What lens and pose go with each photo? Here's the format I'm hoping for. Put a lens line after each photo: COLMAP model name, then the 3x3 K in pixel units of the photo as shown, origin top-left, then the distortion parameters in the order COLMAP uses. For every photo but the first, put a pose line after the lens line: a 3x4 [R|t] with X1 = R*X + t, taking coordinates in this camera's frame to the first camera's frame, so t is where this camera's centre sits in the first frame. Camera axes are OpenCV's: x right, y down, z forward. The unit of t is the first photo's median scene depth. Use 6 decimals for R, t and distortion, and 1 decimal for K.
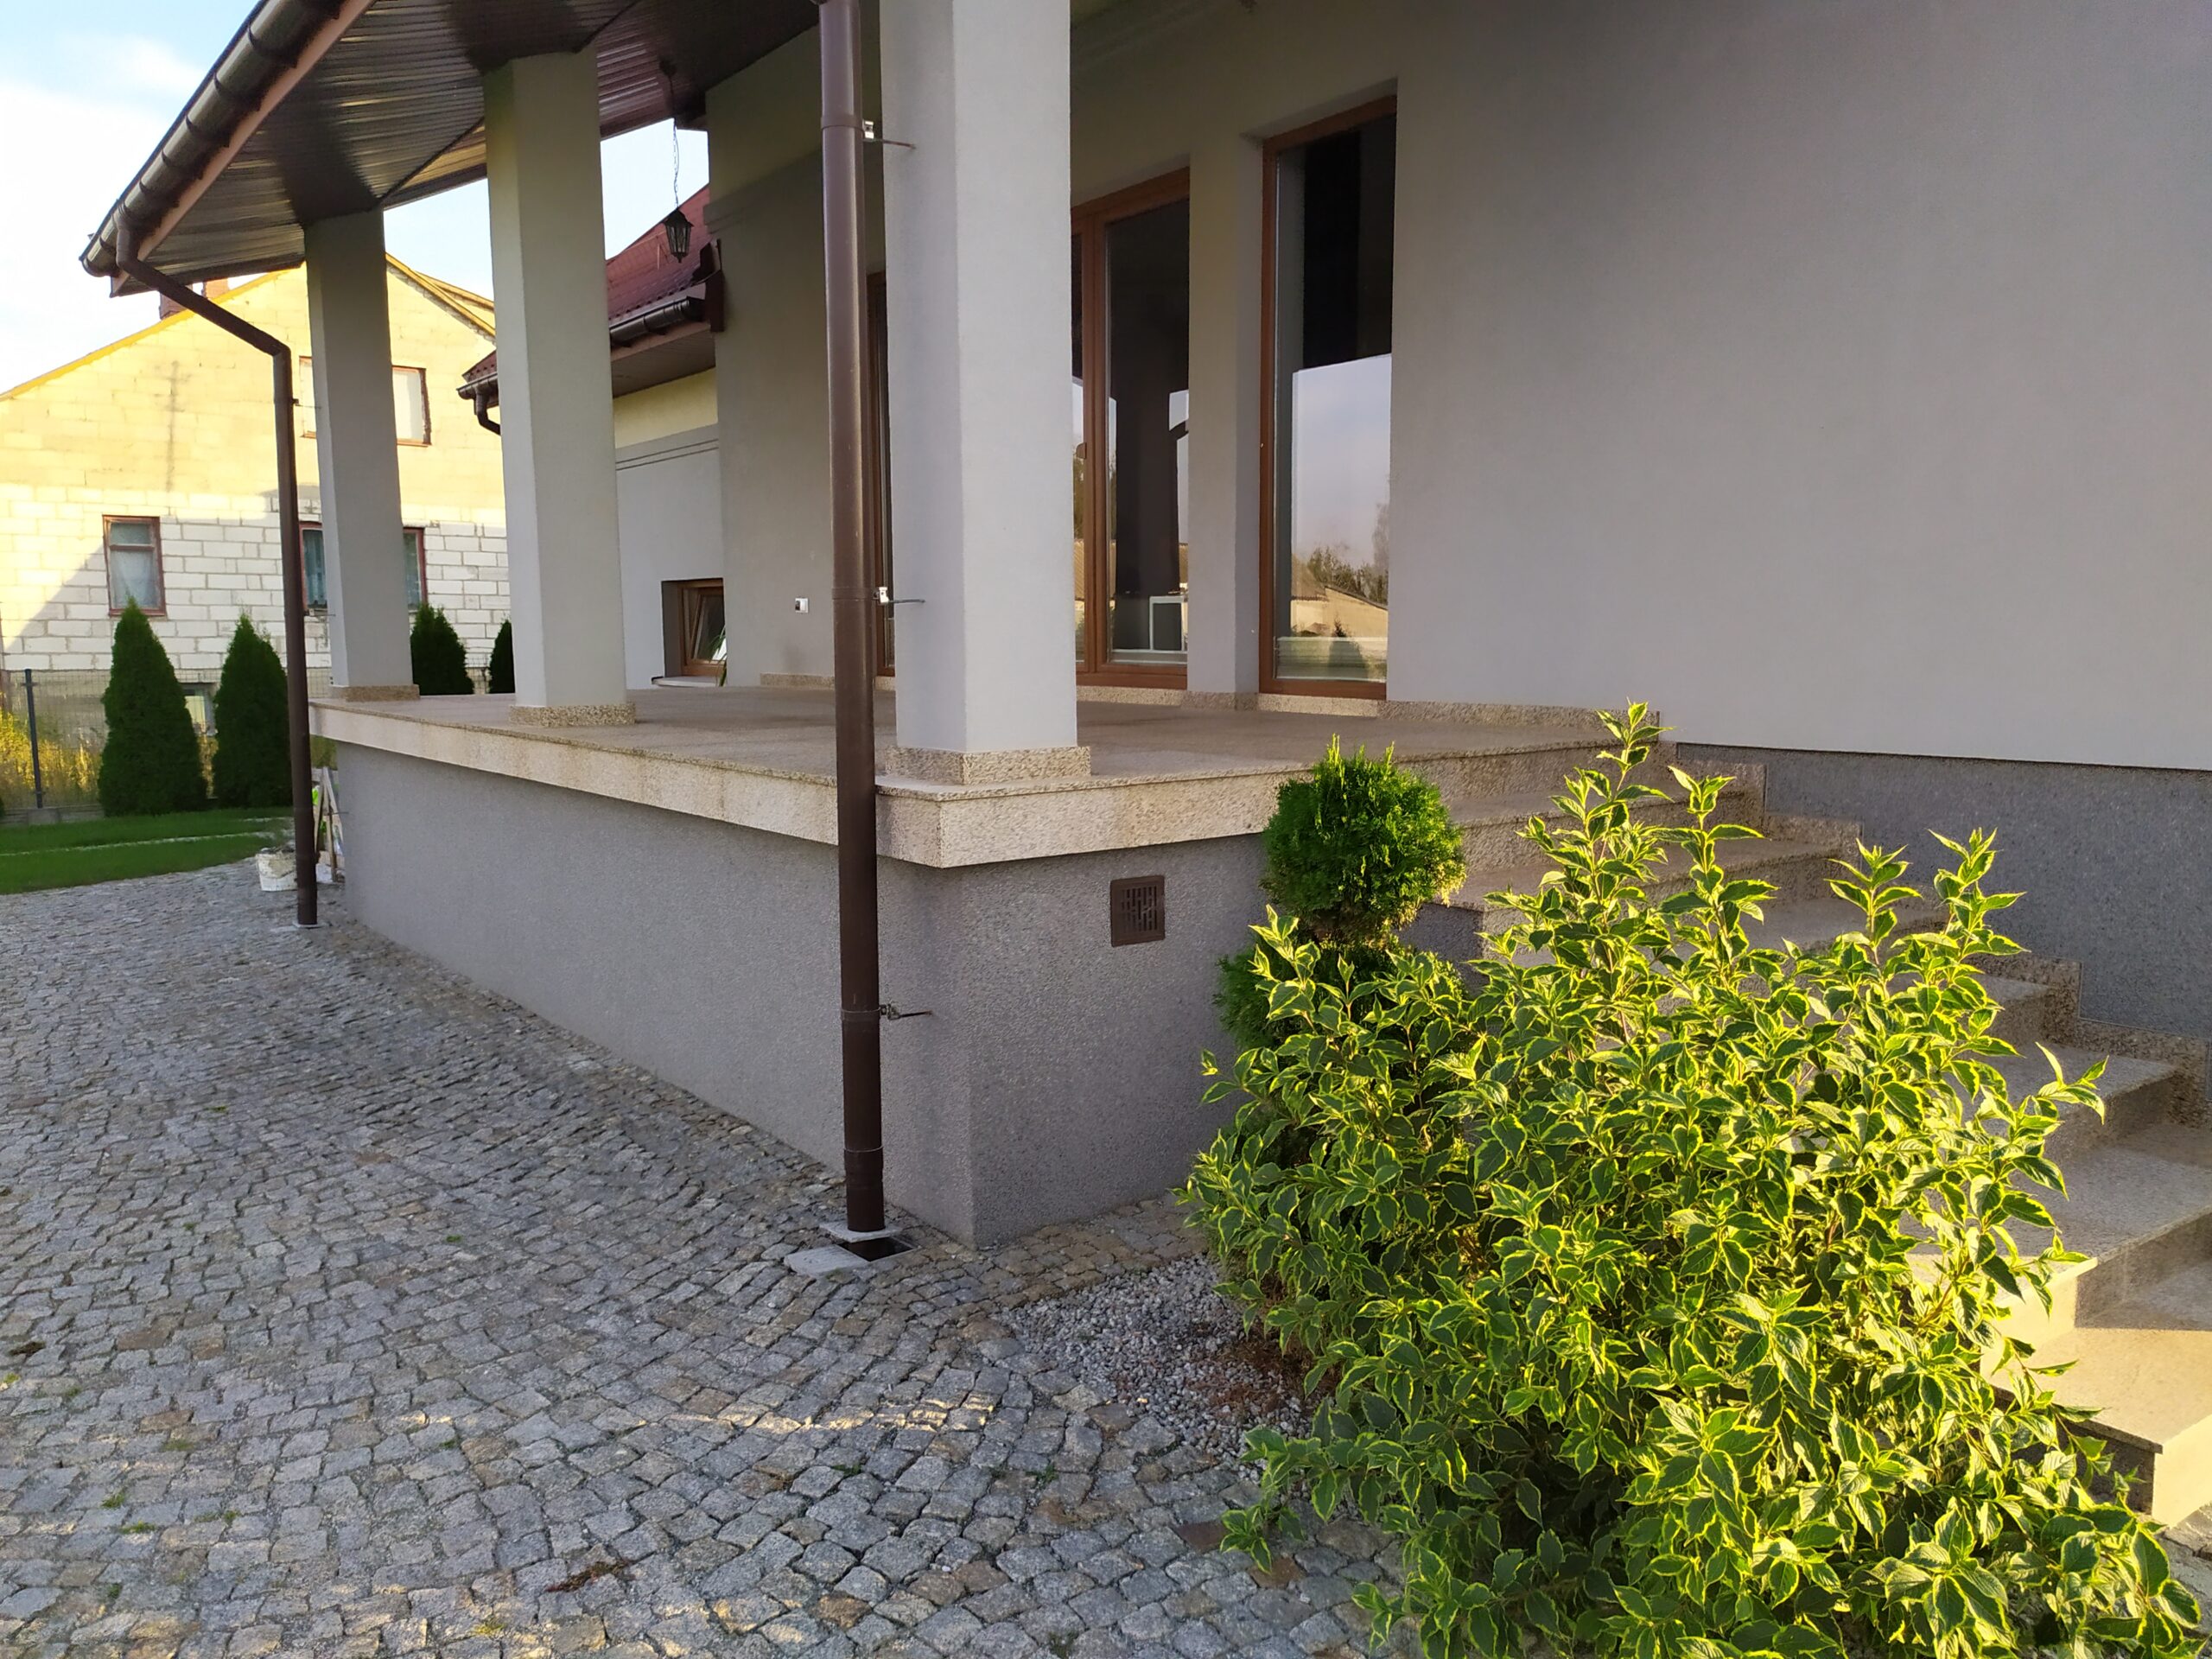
lens RADIAL K [[1625.8, 0, 1100.5], [0, 1625.8, 834.5], [0, 0, 1]] dist [0.036305, -0.017010]
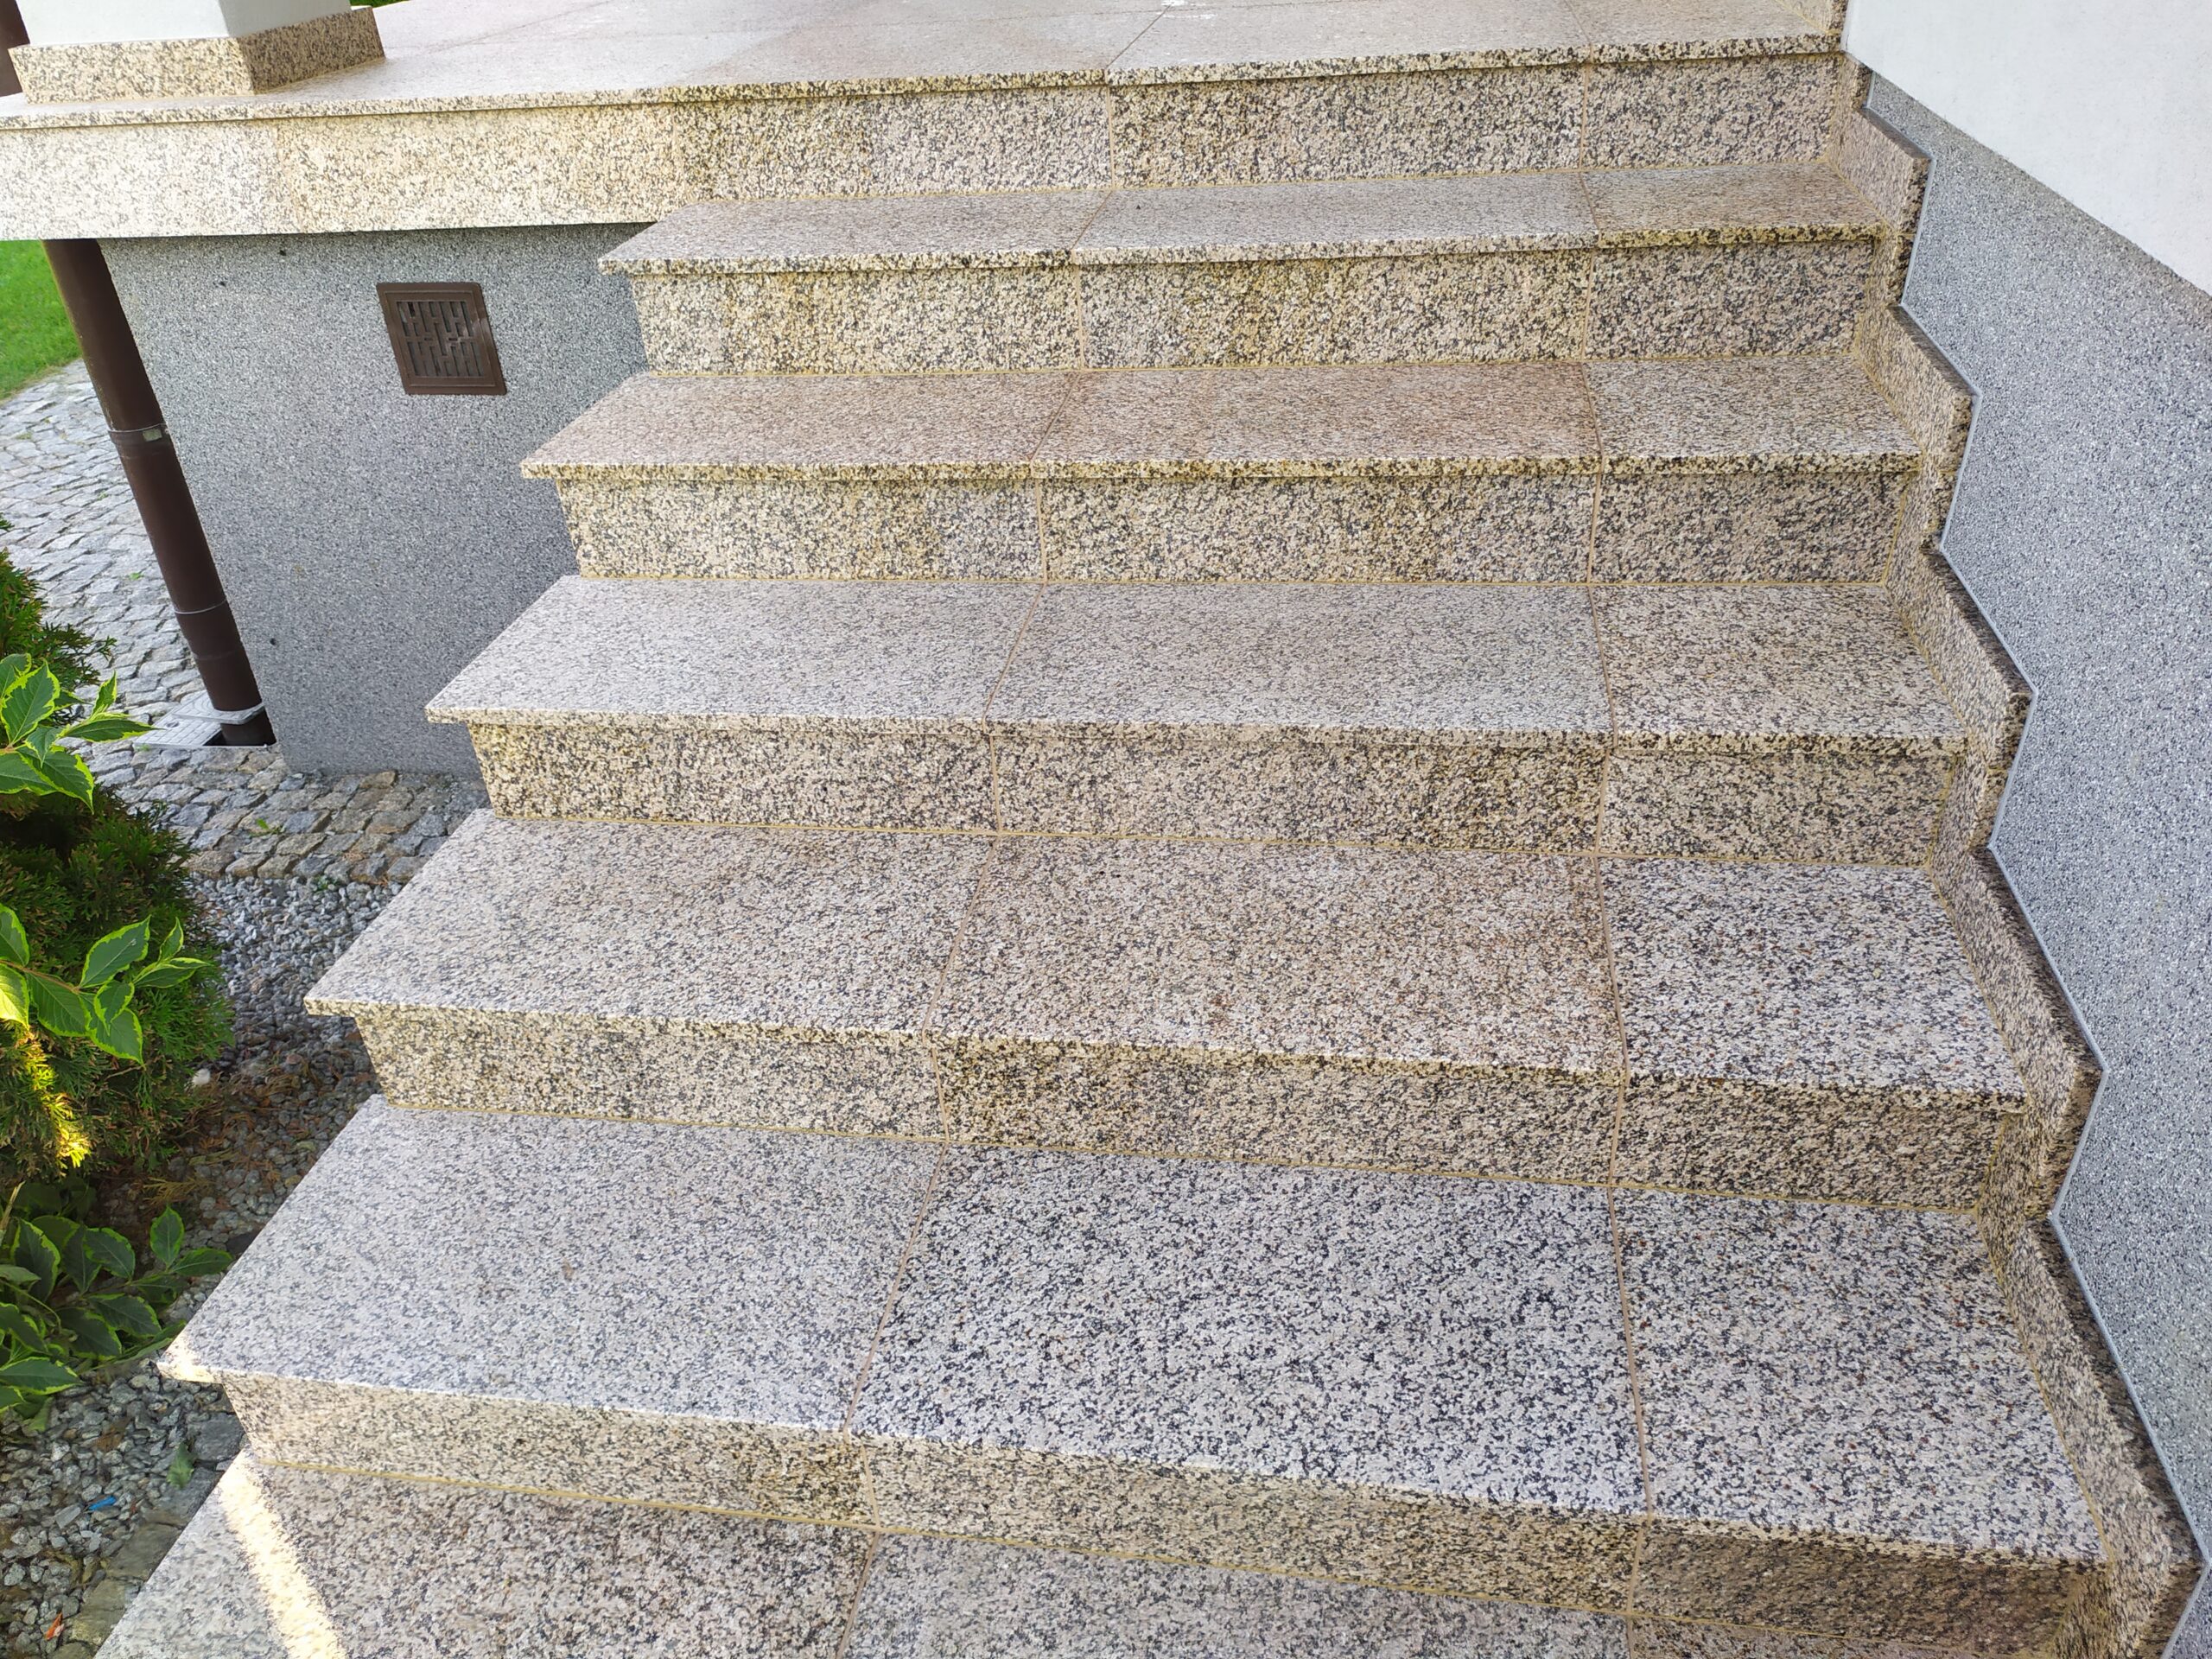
lens RADIAL K [[1680.2, 0, 1135.0], [0, 1680.2, 824.4], [0, 0, 1]] dist [0.042905, -0.034154]
pose [[0.707547, 0.342086, -0.618347, 0.584757], [-0.037200, 0.891838, 0.450822, -0.076495], [0.705686, -0.295976, 0.643743, 0.649622]]
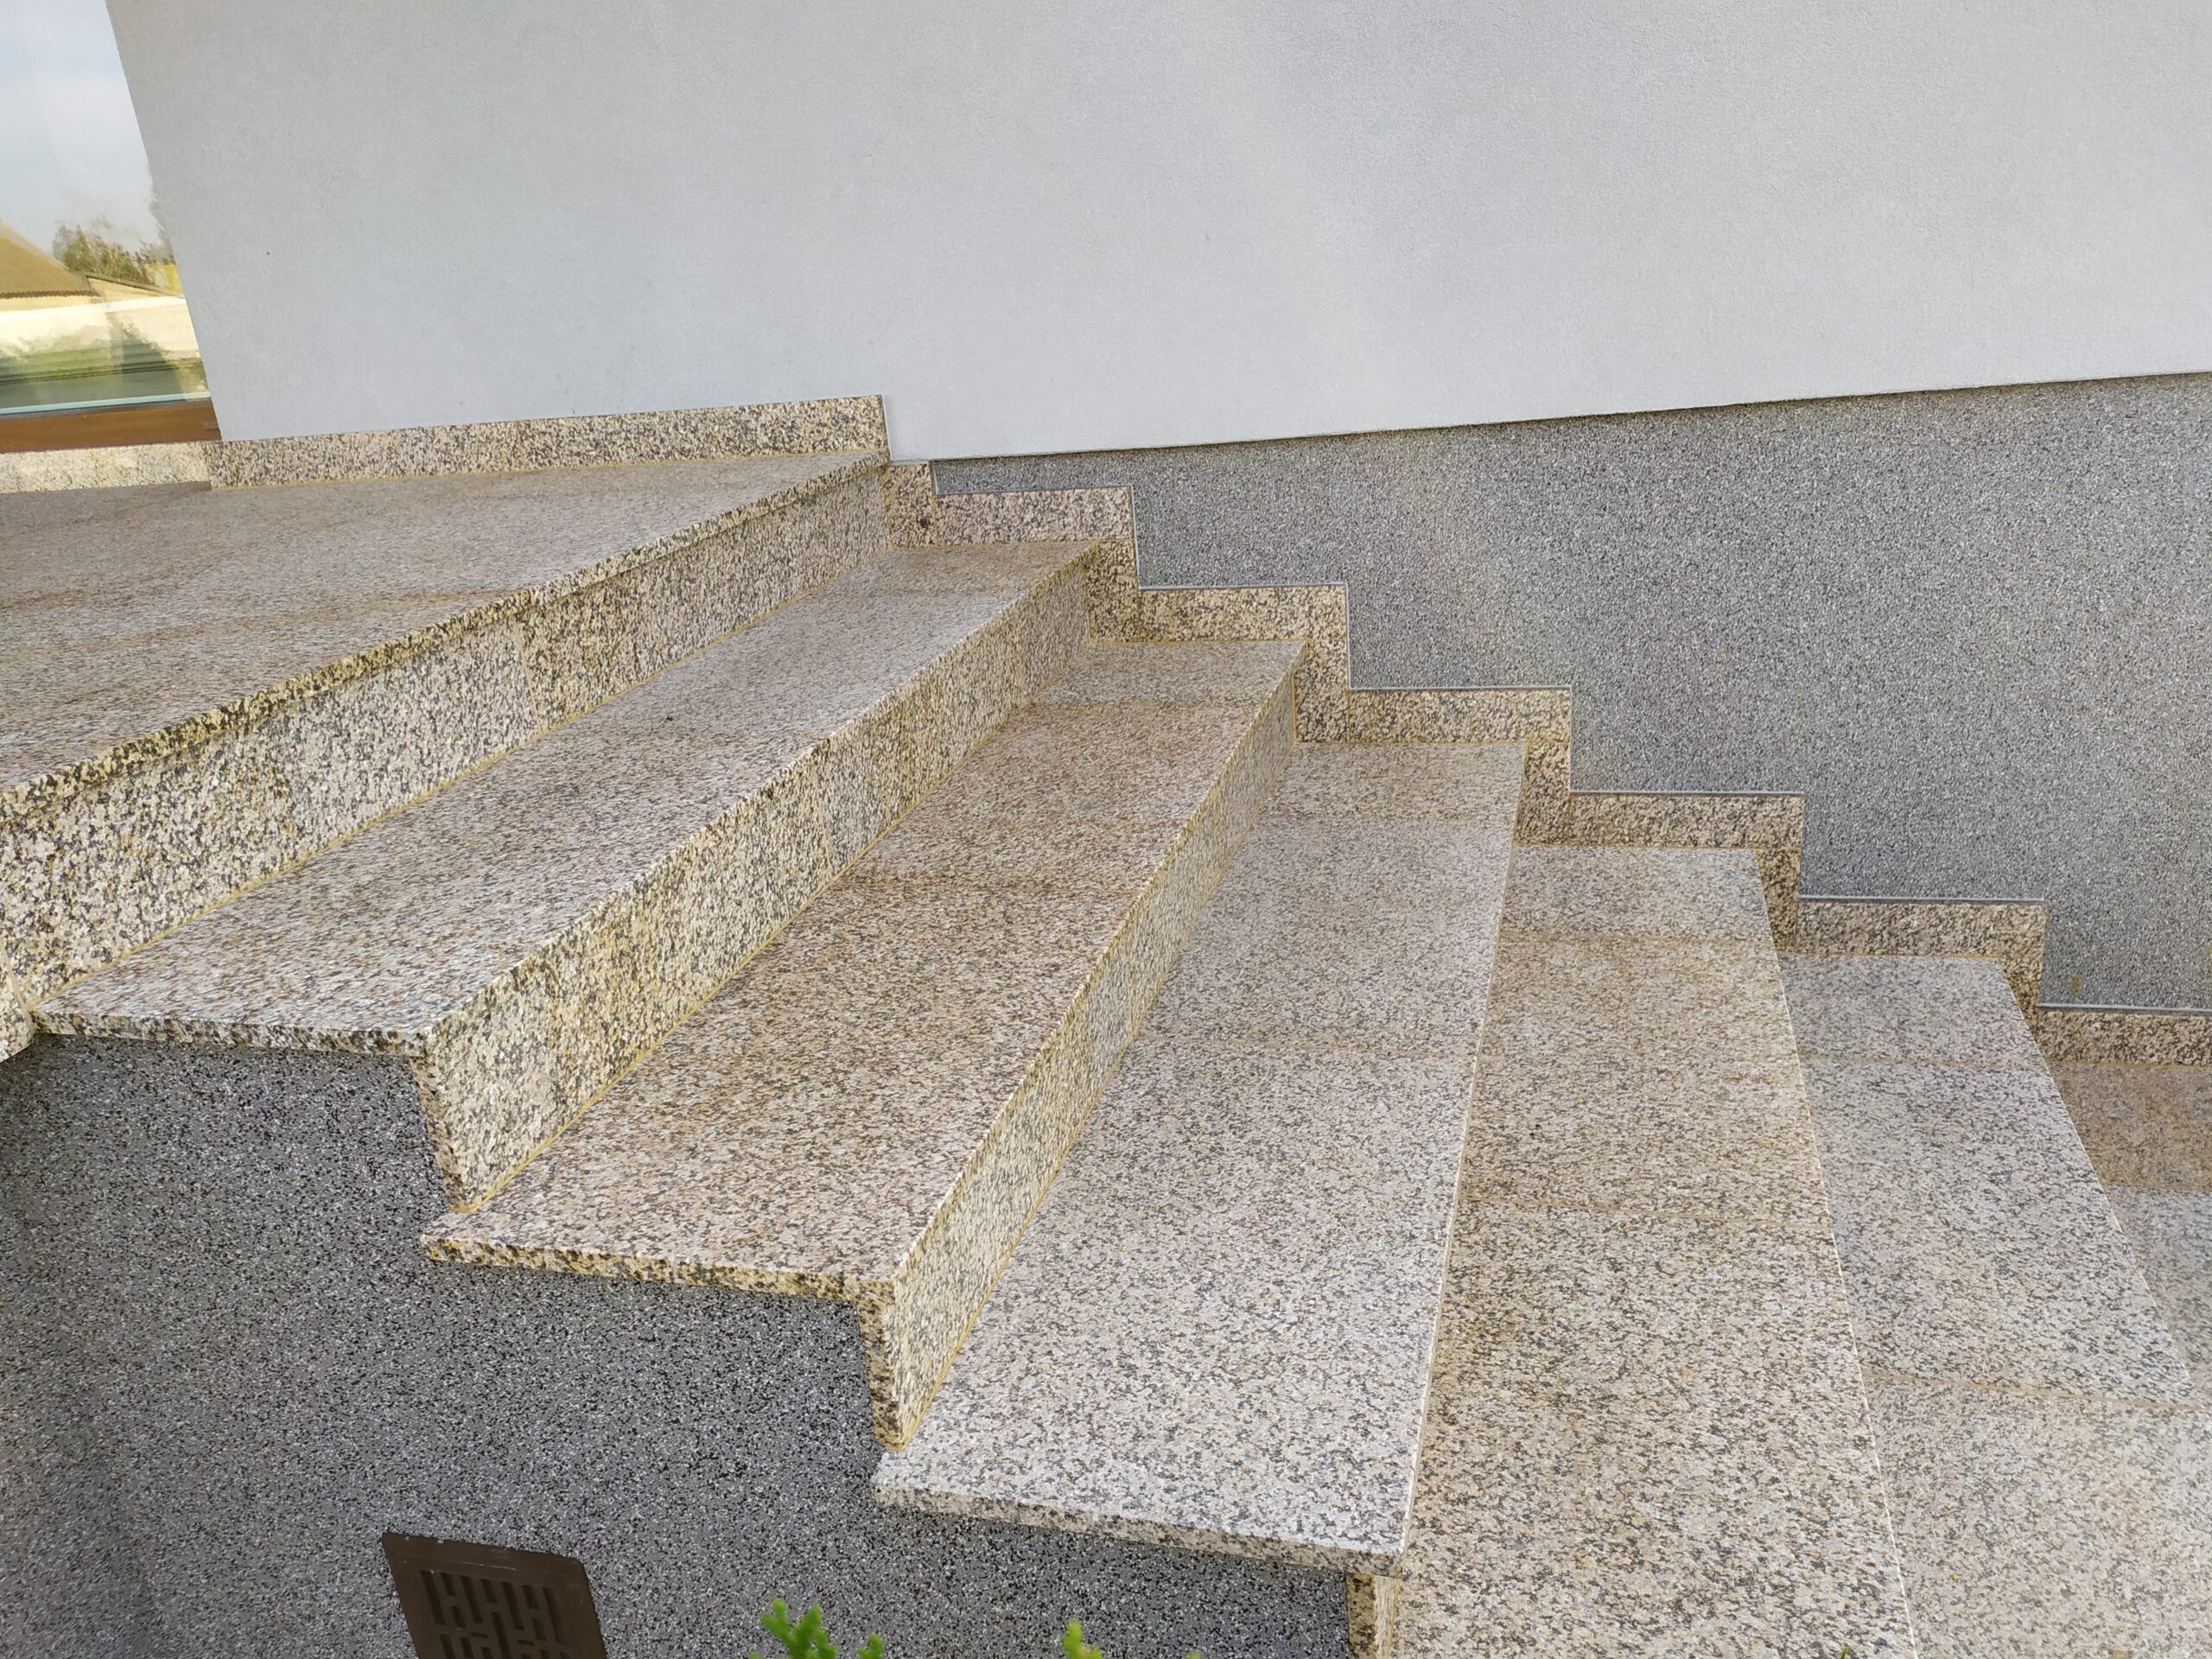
lens RADIAL K [[1625.8, 0, 1090.8], [0, 1625.8, 817.1], [0, 0, 1]] dist [0.036305, -0.017010]
pose [[0.790811, -0.270852, 0.548869, 0.118537], [0.165598, 0.957993, 0.234149, -0.066574], [-0.589233, -0.094276, 0.802444, 0.655714]]
